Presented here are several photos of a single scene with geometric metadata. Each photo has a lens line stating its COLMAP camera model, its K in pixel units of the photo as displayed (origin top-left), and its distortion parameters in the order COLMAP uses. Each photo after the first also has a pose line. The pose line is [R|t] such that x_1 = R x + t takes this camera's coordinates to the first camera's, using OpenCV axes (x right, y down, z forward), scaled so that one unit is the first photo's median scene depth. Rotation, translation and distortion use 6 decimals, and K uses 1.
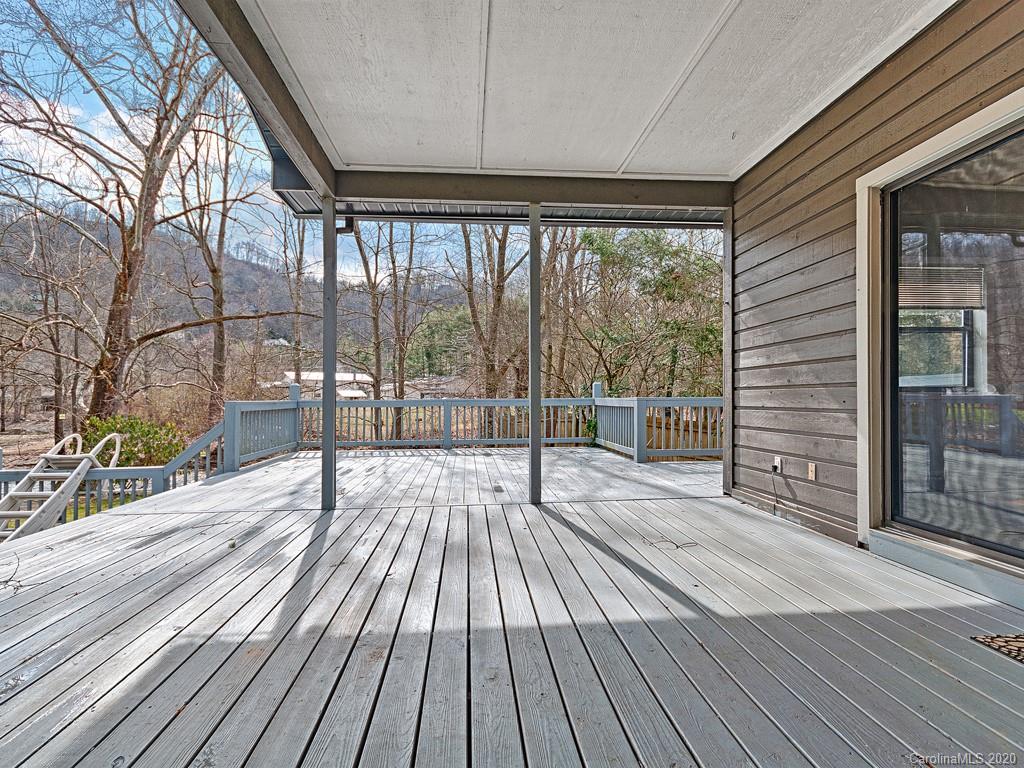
lens RADIAL K [[513.1, 0, 509.1], [0, 513.1, 395.1], [0, 0, 1]] dist [0.002090, -0.000638]
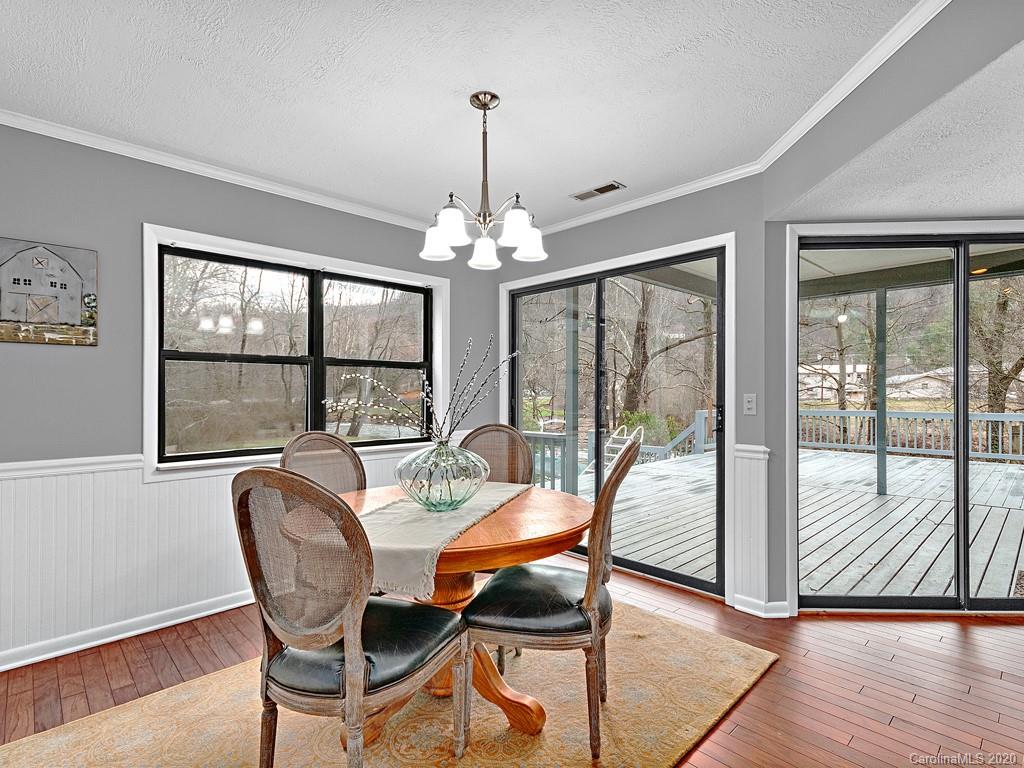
lens RADIAL K [[513.1, 0, 510.9], [0, 513.1, 389.9], [0, 0, 1]] dist [0.002090, -0.000638]
pose [[0.629356, -0.002523, -0.777113, 0.179350], [0.007339, 0.999969, 0.002697, -0.033169], [0.777083, -0.007401, 0.629355, -0.262830]]
